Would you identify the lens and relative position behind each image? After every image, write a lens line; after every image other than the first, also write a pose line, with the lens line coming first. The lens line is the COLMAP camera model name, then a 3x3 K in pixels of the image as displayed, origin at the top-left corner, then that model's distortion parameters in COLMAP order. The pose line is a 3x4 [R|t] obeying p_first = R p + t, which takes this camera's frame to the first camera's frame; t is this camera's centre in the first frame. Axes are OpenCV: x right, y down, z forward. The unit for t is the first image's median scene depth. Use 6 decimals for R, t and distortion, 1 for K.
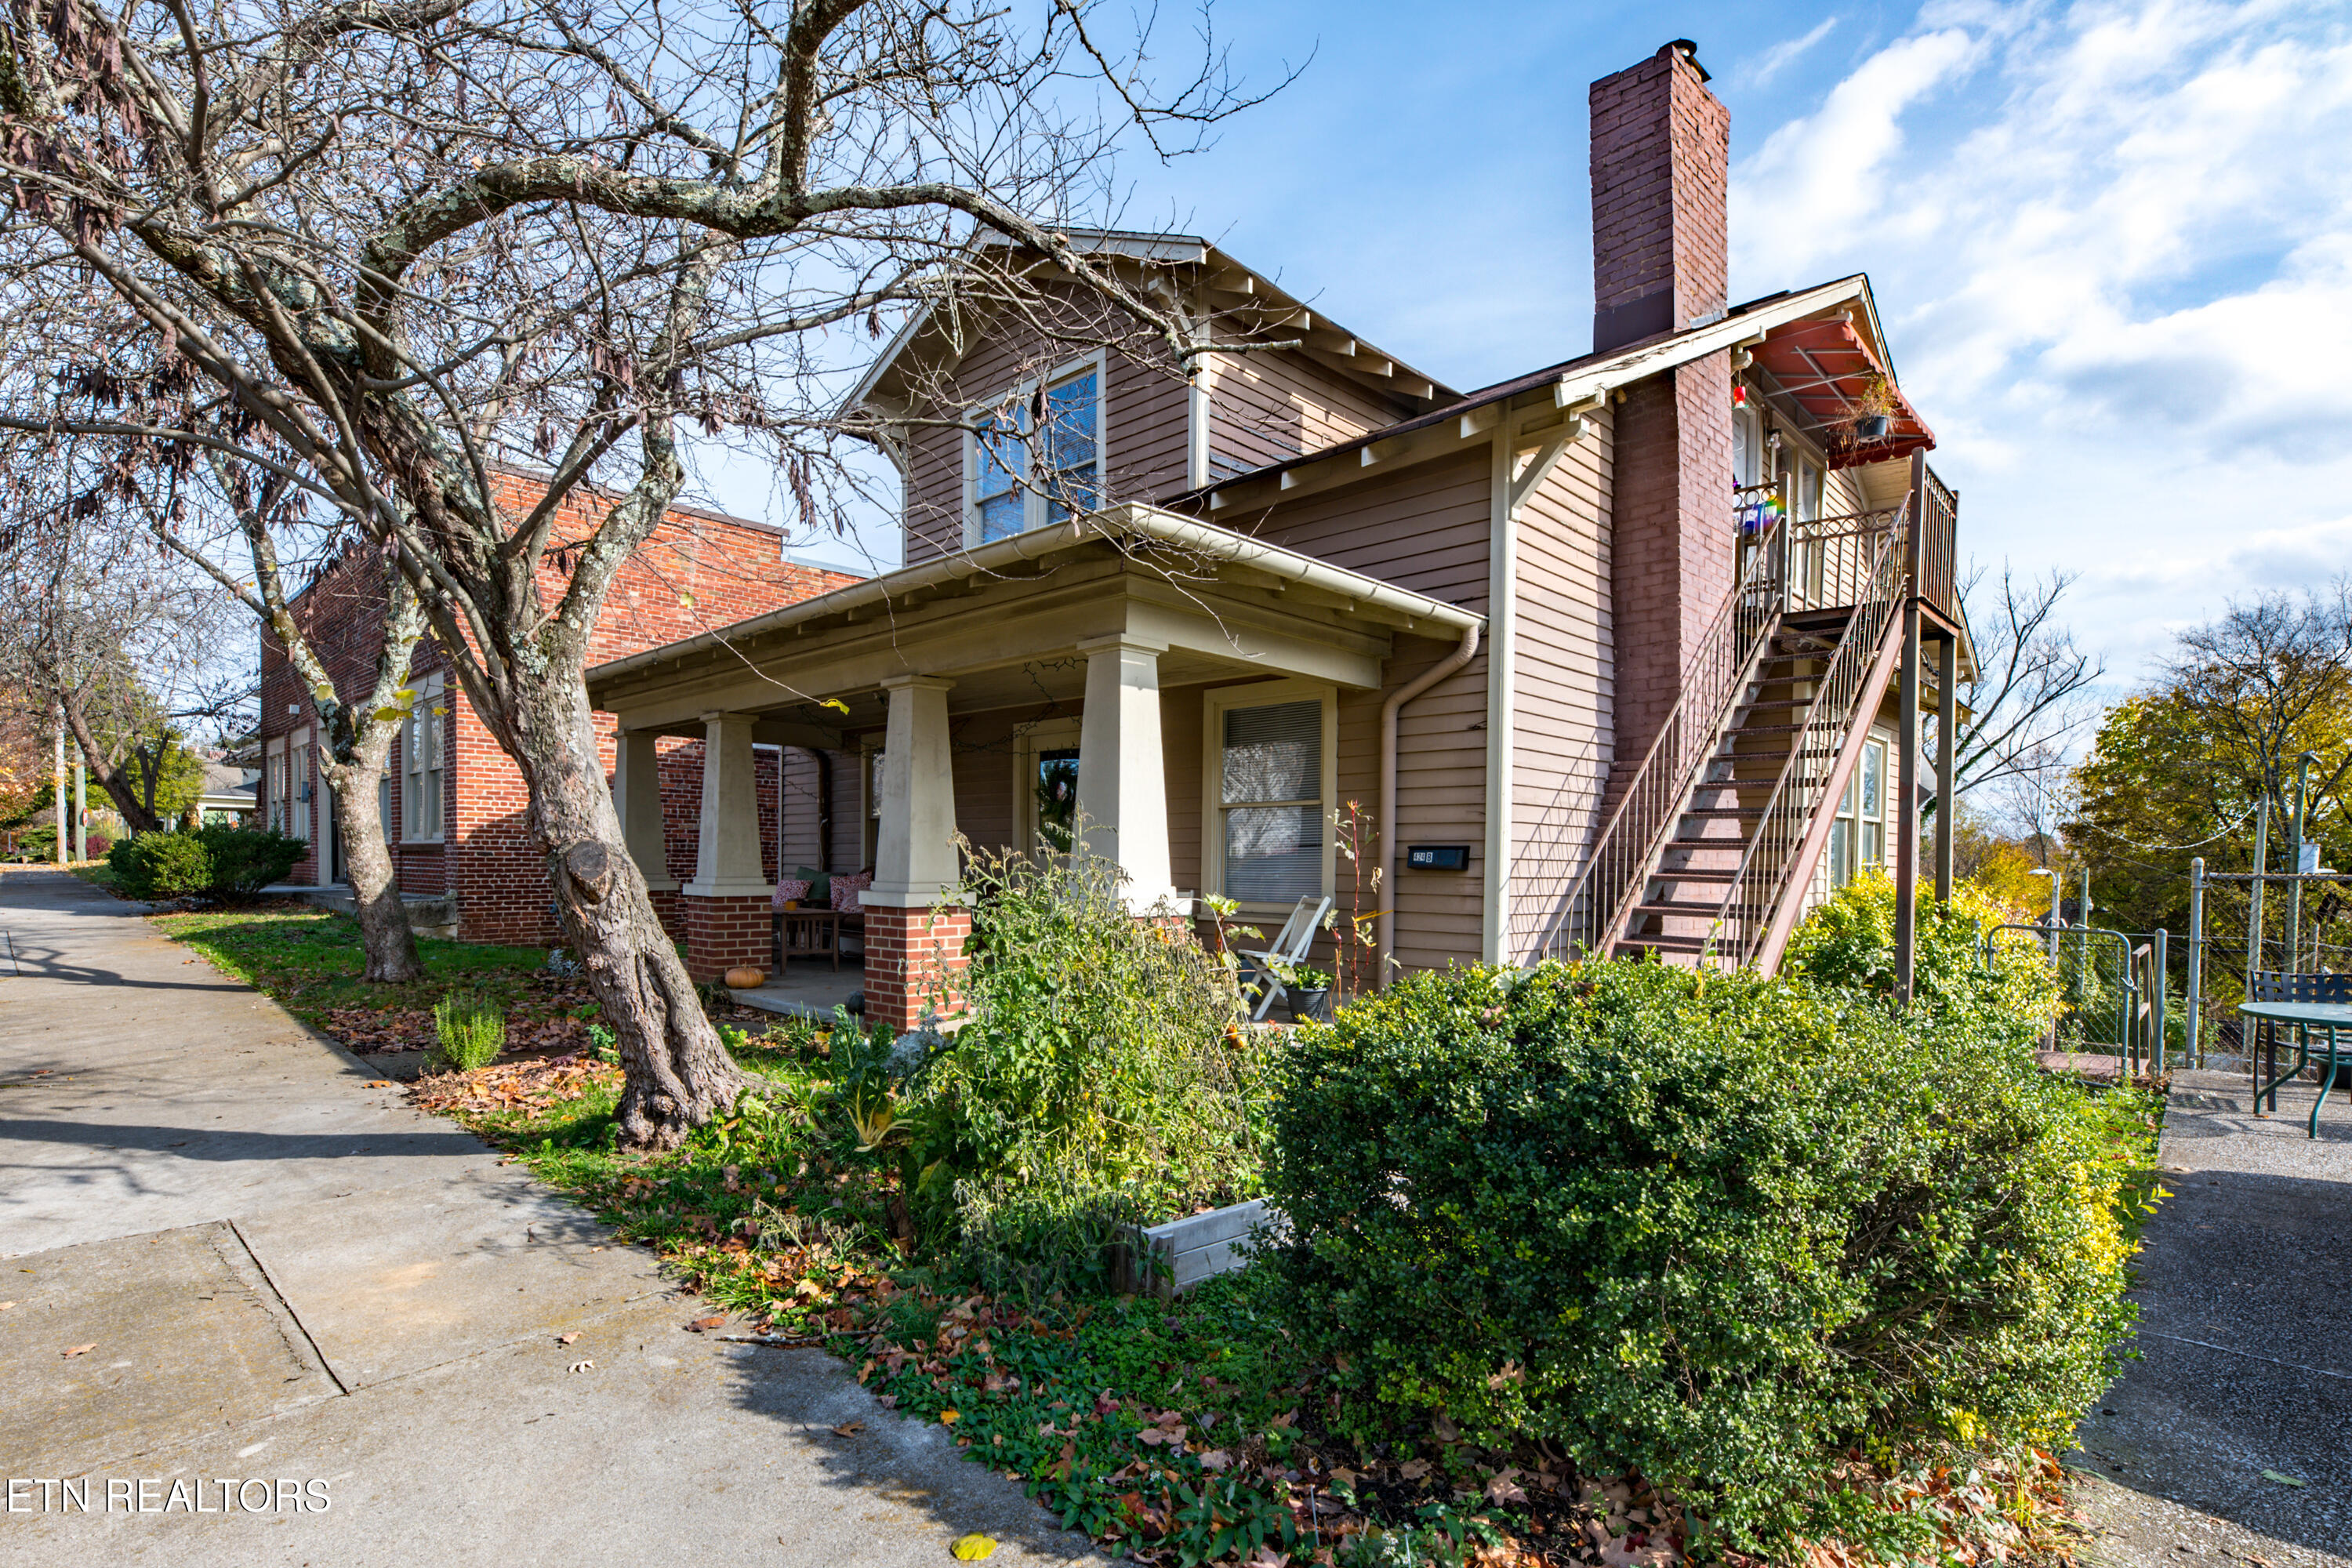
lens RADIAL K [[958.6, 0, 1174.8], [0, 958.6, 785.3], [0, 0, 1]] dist [-0.000123, -0.000023]
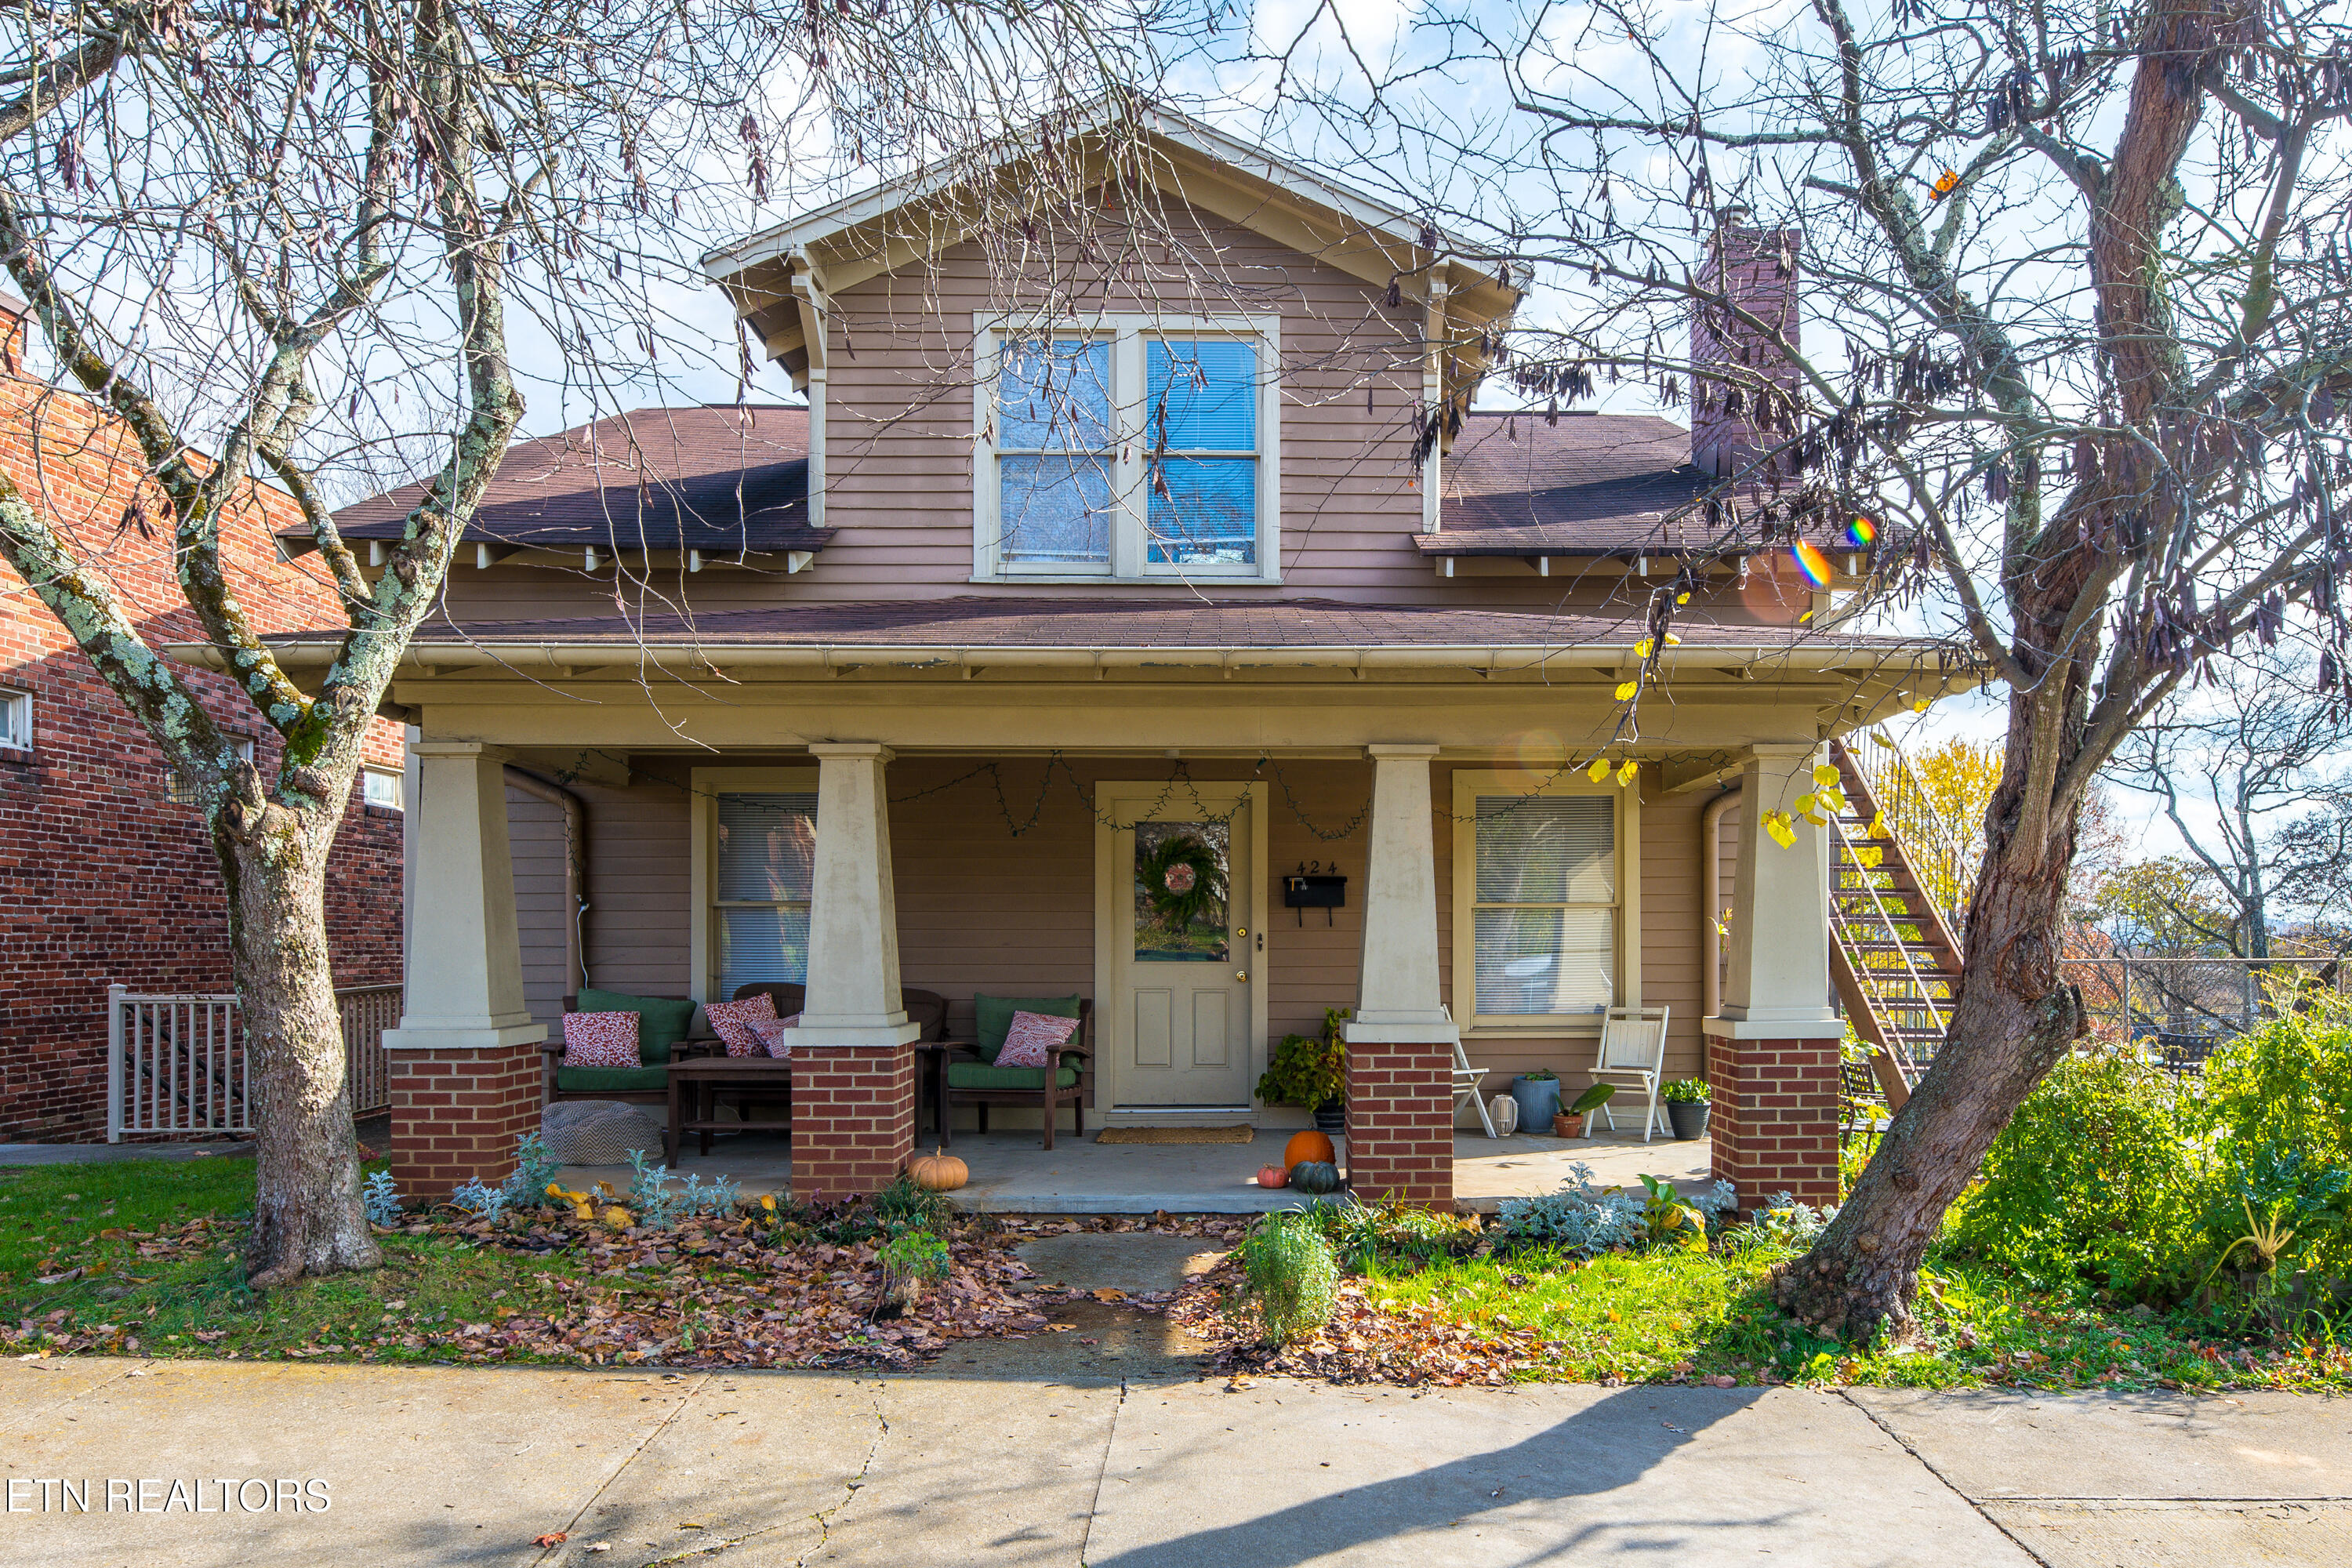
lens RADIAL K [[1345.5, 0, 1175.6], [0, 1345.5, 785.5], [0, 0, 1]] dist [-0.000120, 0.000083]
pose [[0.764119, 0.062916, 0.642000, -0.958091], [-0.041920, 0.997972, -0.047907, -0.018032], [-0.643711, 0.009694, 0.765207, 0.246381]]
